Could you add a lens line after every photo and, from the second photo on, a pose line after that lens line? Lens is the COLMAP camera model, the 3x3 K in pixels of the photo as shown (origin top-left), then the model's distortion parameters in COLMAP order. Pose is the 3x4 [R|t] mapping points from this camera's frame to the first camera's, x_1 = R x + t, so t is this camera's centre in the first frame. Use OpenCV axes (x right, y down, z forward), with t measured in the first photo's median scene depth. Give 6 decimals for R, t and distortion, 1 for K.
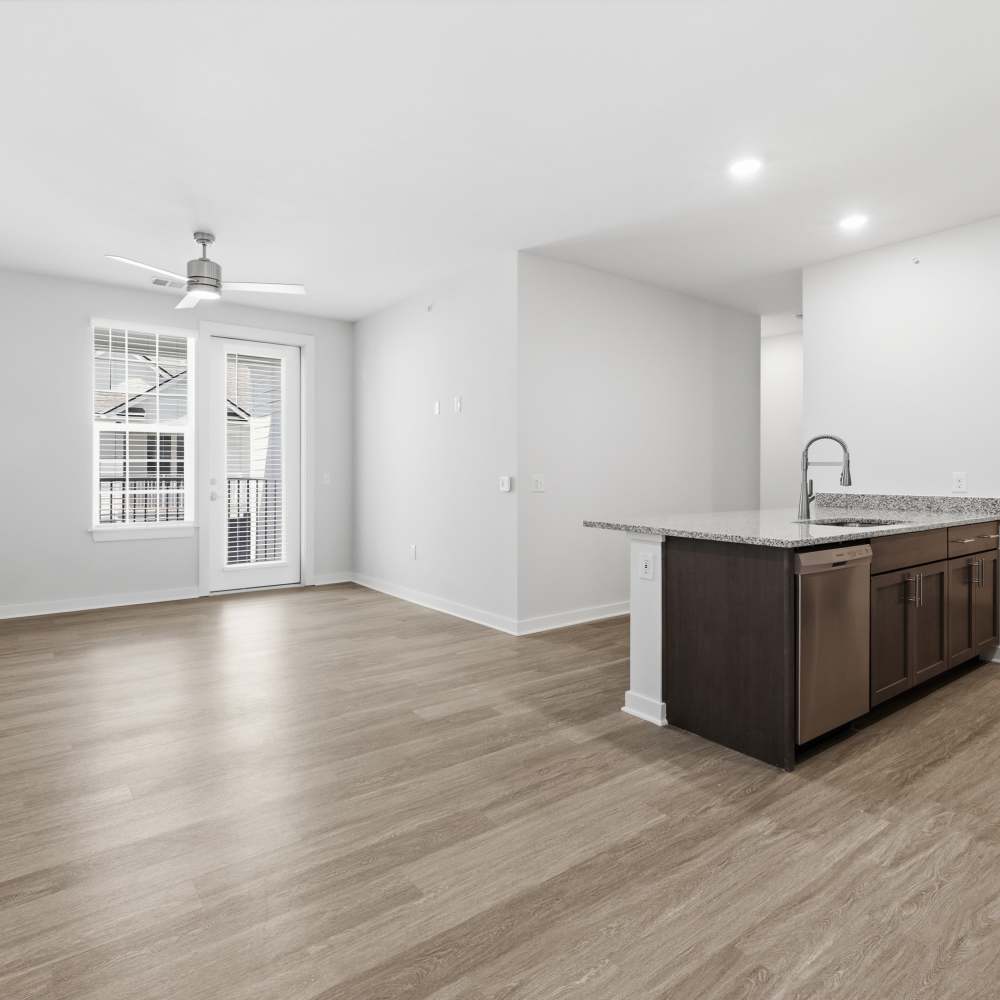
lens RADIAL K [[642.1, 0, 509.2], [0, 642.1, 482.0], [0, 0, 1]] dist [0.004487, 0.001155]
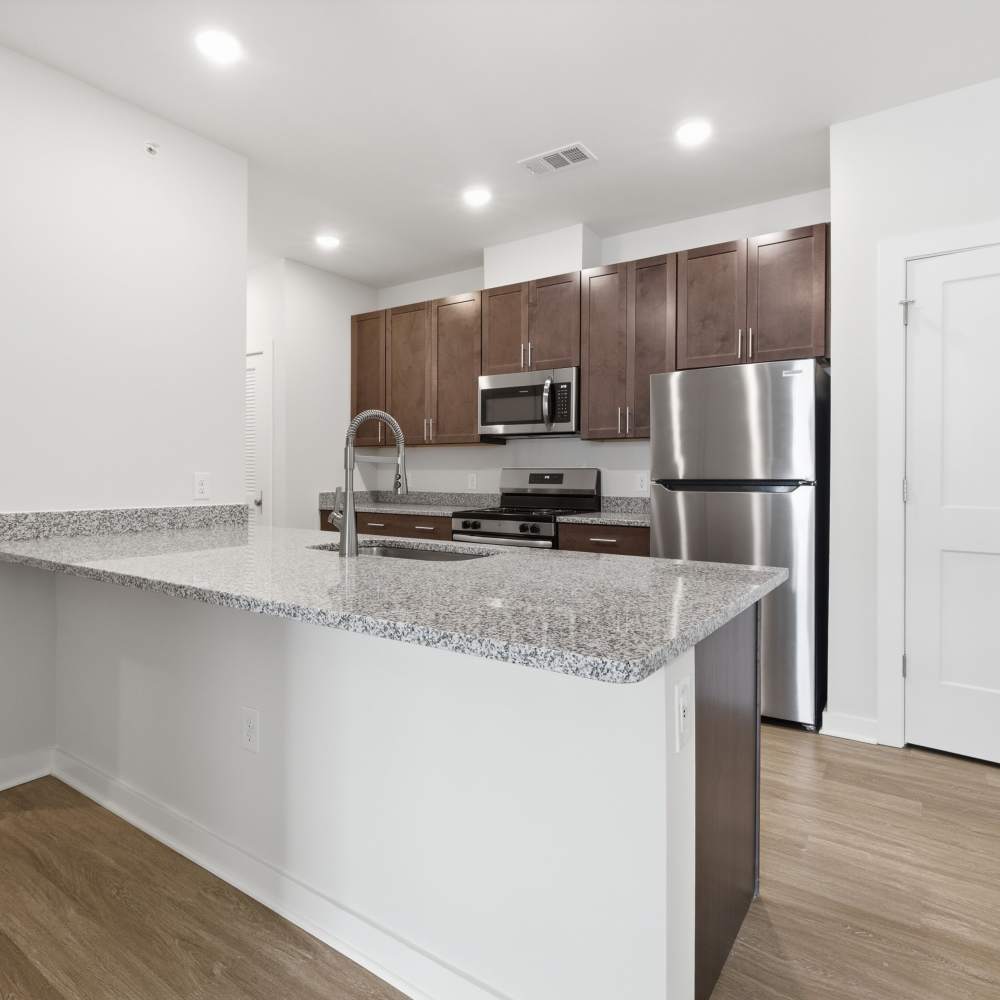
lens RADIAL K [[642.1, 0, 509.2], [0, 642.1, 482.0], [0, 0, 1]] dist [0.004487, 0.001155]
pose [[-0.317054, -0.009419, 0.948361, -0.173591], [0.013279, 0.999809, 0.014370, -0.018222], [-0.948314, 0.017150, -0.316869, 1.775380]]
